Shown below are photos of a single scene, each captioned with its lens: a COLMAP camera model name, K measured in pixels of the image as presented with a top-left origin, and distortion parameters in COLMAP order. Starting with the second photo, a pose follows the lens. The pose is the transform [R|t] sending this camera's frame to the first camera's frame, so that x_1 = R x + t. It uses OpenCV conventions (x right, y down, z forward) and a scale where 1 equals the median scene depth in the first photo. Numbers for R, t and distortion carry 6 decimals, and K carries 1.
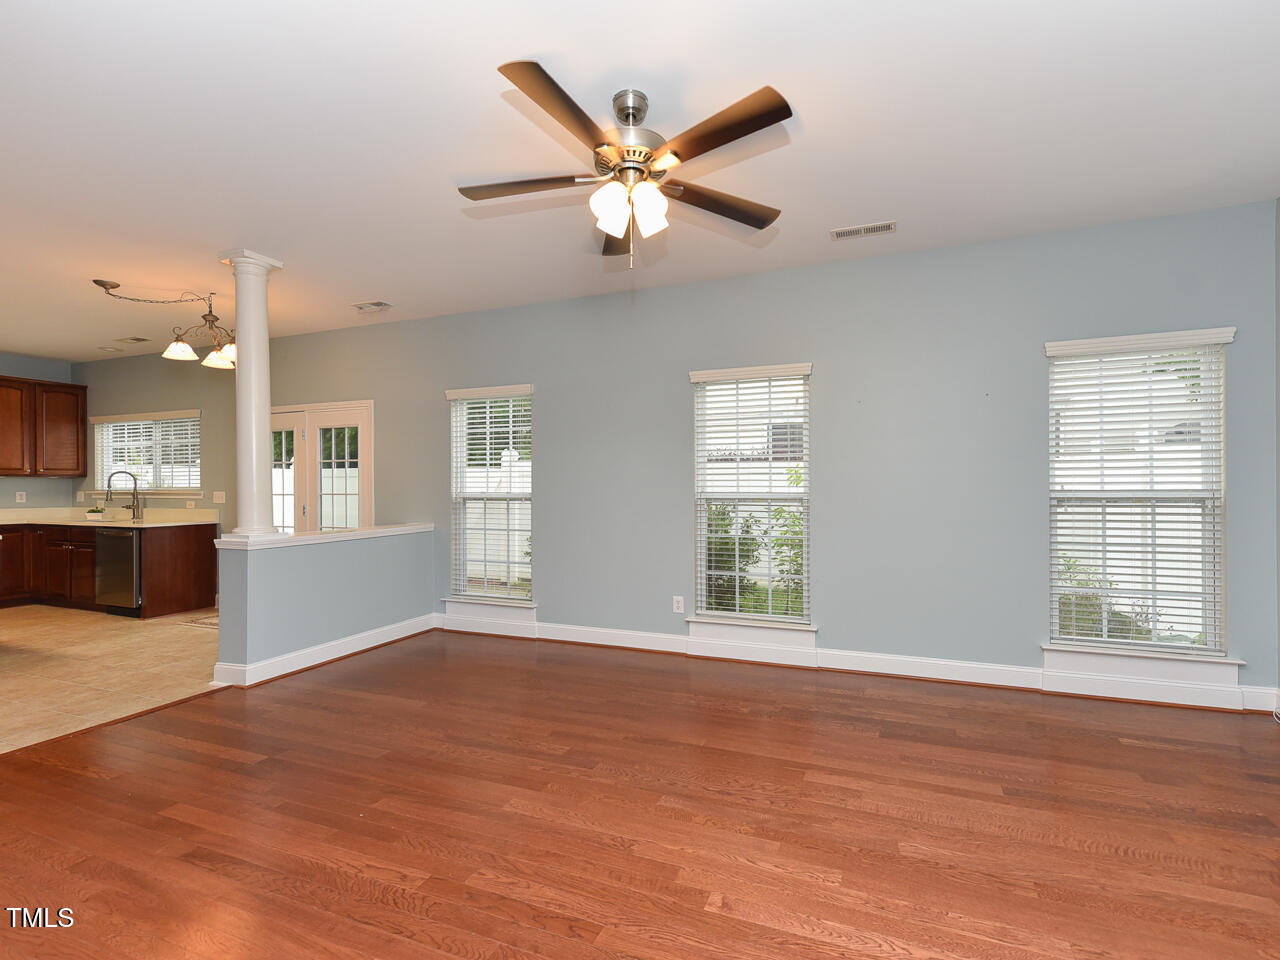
lens RADIAL K [[567.7, 0, 687.0], [0, 567.7, 486.4], [0, 0, 1]] dist [0.001370, -0.000235]
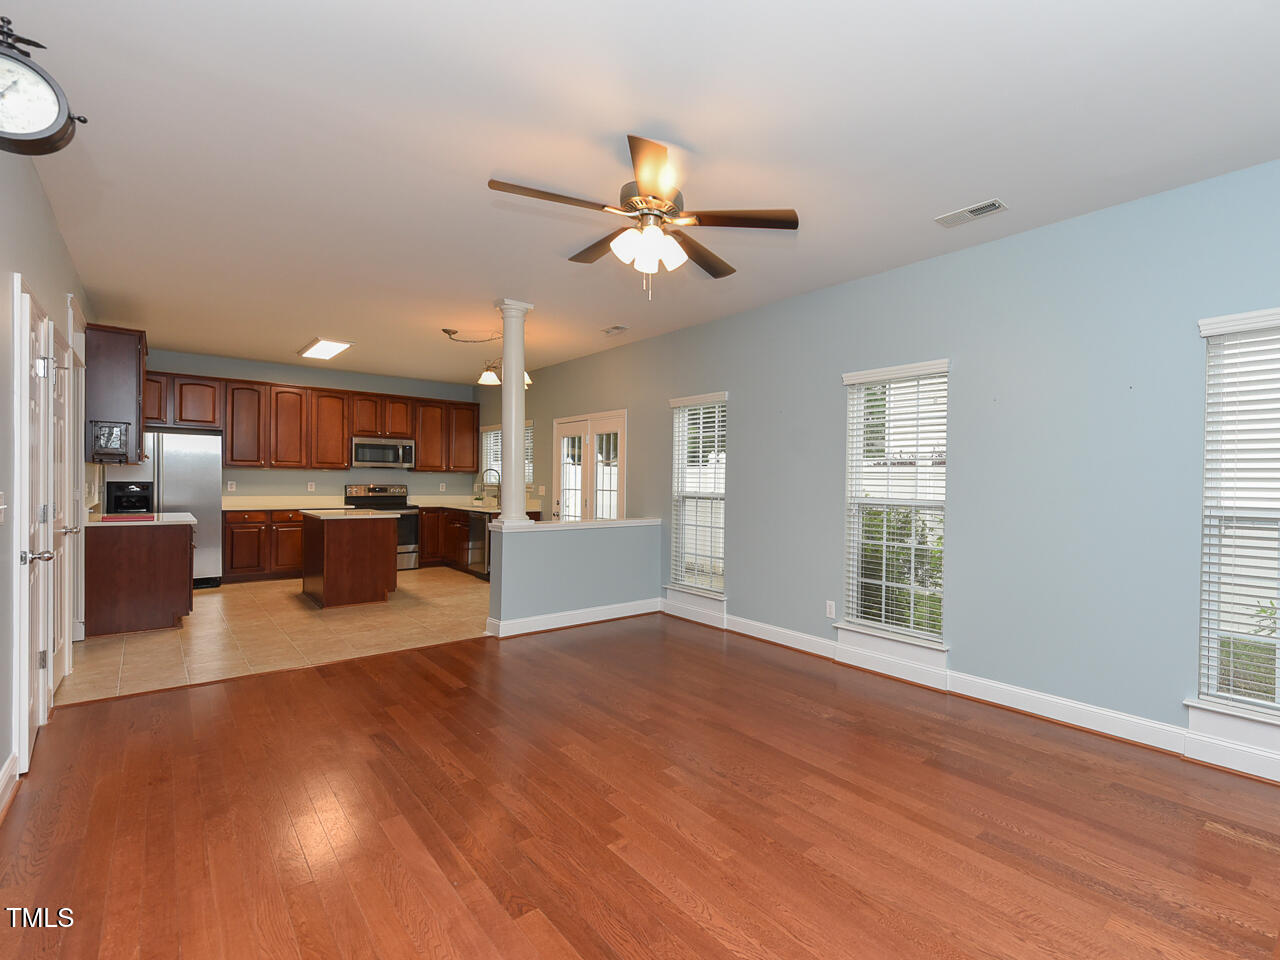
lens RADIAL K [[607.9, 0, 773.0], [0, 607.9, 488.1], [0, 0, 1]] dist [0.001381, -0.000644]
pose [[0.913795, 0.019616, -0.405701, 0.310722], [-0.017839, 0.999808, 0.008163, -0.010590], [0.405783, -0.000222, 0.913969, -0.012043]]
